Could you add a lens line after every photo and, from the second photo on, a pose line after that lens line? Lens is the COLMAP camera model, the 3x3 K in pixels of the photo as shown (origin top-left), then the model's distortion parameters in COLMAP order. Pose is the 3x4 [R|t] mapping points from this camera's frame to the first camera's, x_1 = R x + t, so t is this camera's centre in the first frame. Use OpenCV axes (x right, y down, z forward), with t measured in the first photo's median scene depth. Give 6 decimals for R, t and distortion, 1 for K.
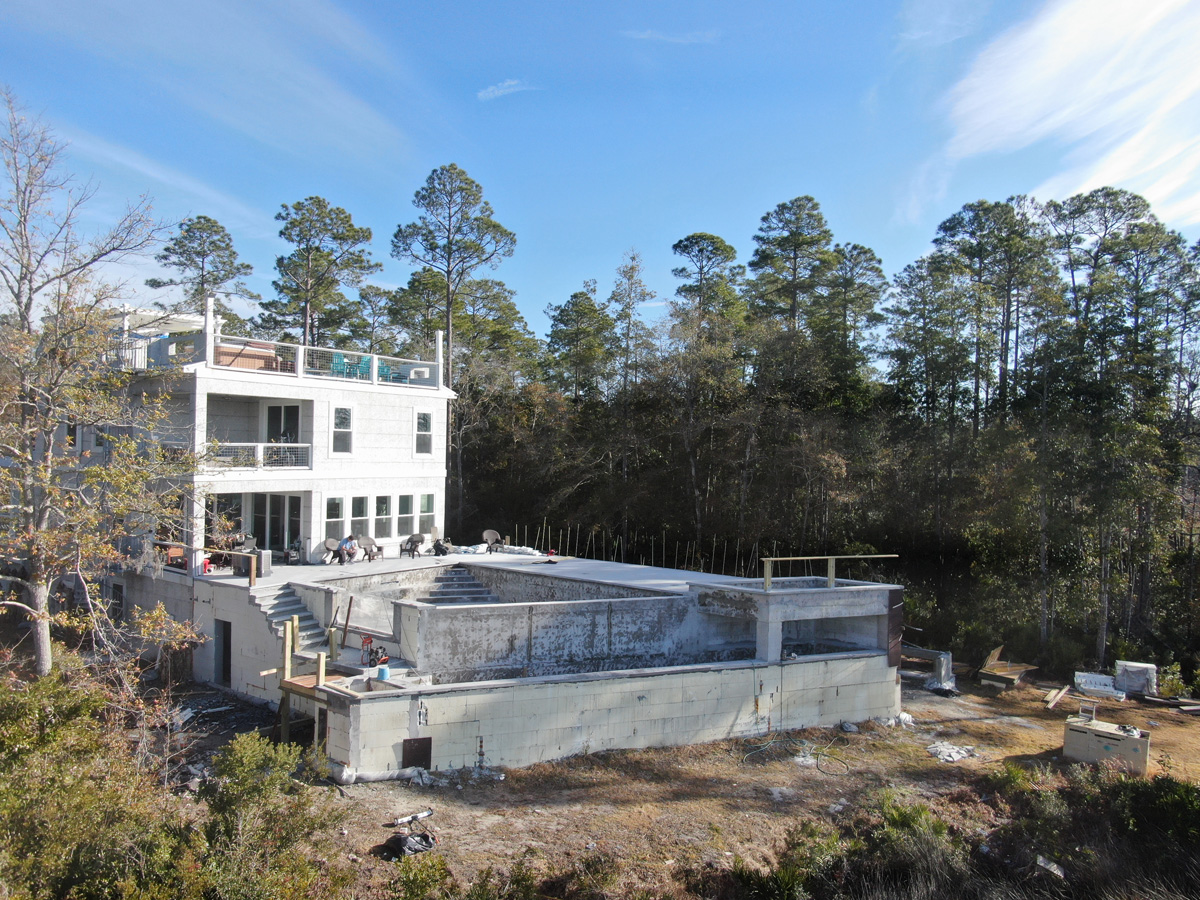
lens RADIAL K [[844.5, 0, 600.0], [0, 844.5, 450.0], [0, 0, 1]] dist [-0.027214, 0.000931]
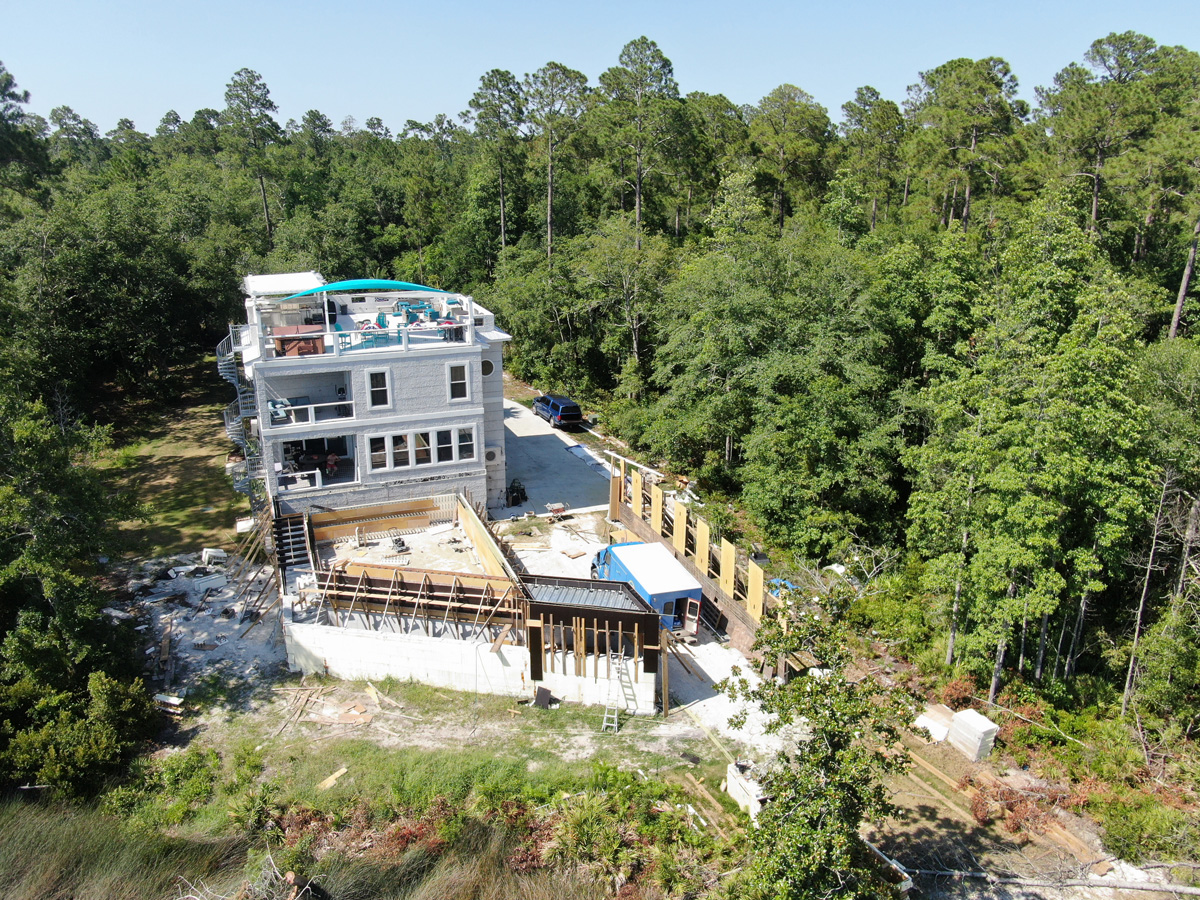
lens RADIAL K [[906.0, 0, 600.0], [0, 906.0, 450.0], [0, 0, 1]] dist [-0.026532, -0.000825]
pose [[0.834539, 0.148550, -0.530545, 0.731643], [0.021037, 0.953671, 0.300114, -0.339915], [0.550548, -0.261618, 0.792751, 0.033323]]
